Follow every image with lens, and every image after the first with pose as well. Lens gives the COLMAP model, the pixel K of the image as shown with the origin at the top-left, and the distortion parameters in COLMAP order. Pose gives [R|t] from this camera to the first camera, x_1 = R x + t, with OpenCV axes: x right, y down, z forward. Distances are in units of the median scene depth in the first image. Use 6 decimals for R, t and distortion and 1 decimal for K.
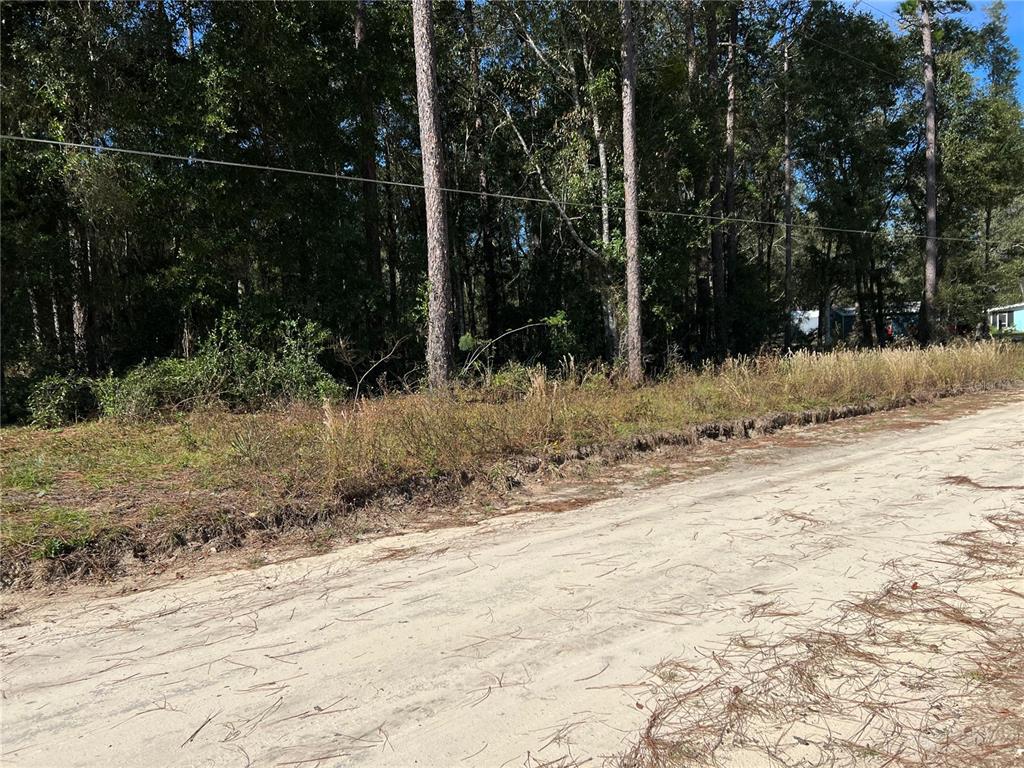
lens RADIAL K [[884.3, 0, 512.0], [0, 884.3, 384.0], [0, 0, 1]] dist [-0.006832, -0.012146]
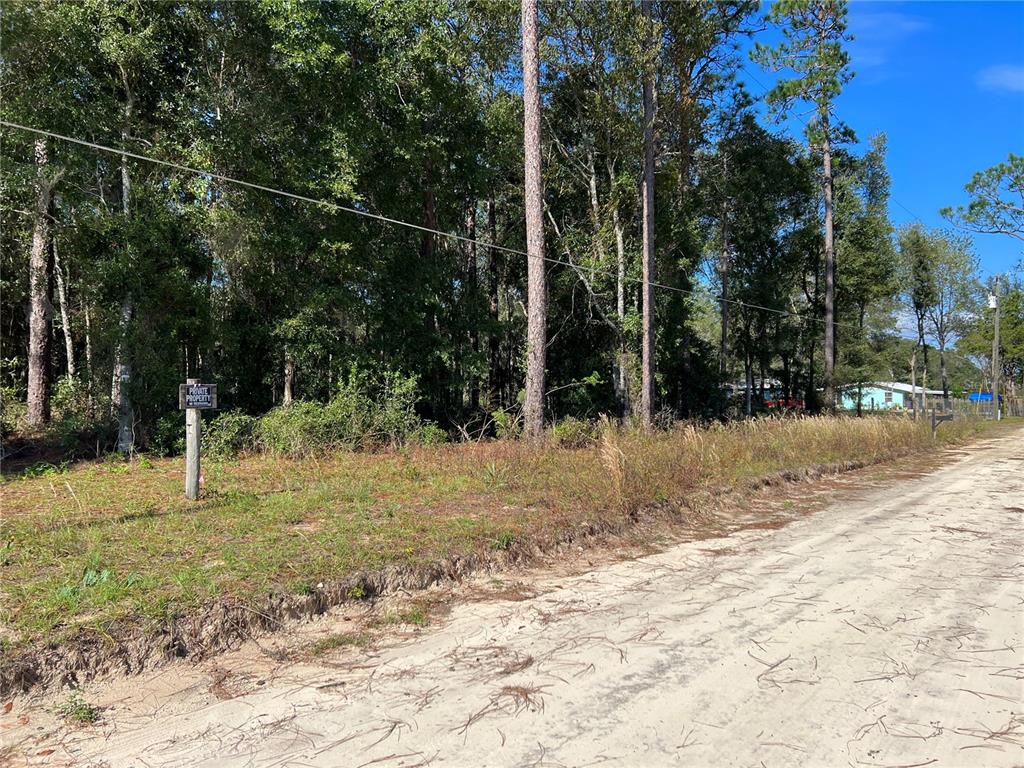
lens RADIAL K [[884.3, 0, 512.0], [0, 884.3, 384.0], [0, 0, 1]] dist [-0.006832, -0.012146]
pose [[0.976752, 0.047580, 0.209023, -0.275195], [-0.032712, 0.996720, -0.074024, 0.018285], [-0.211860, 0.065466, 0.975105, -0.098060]]
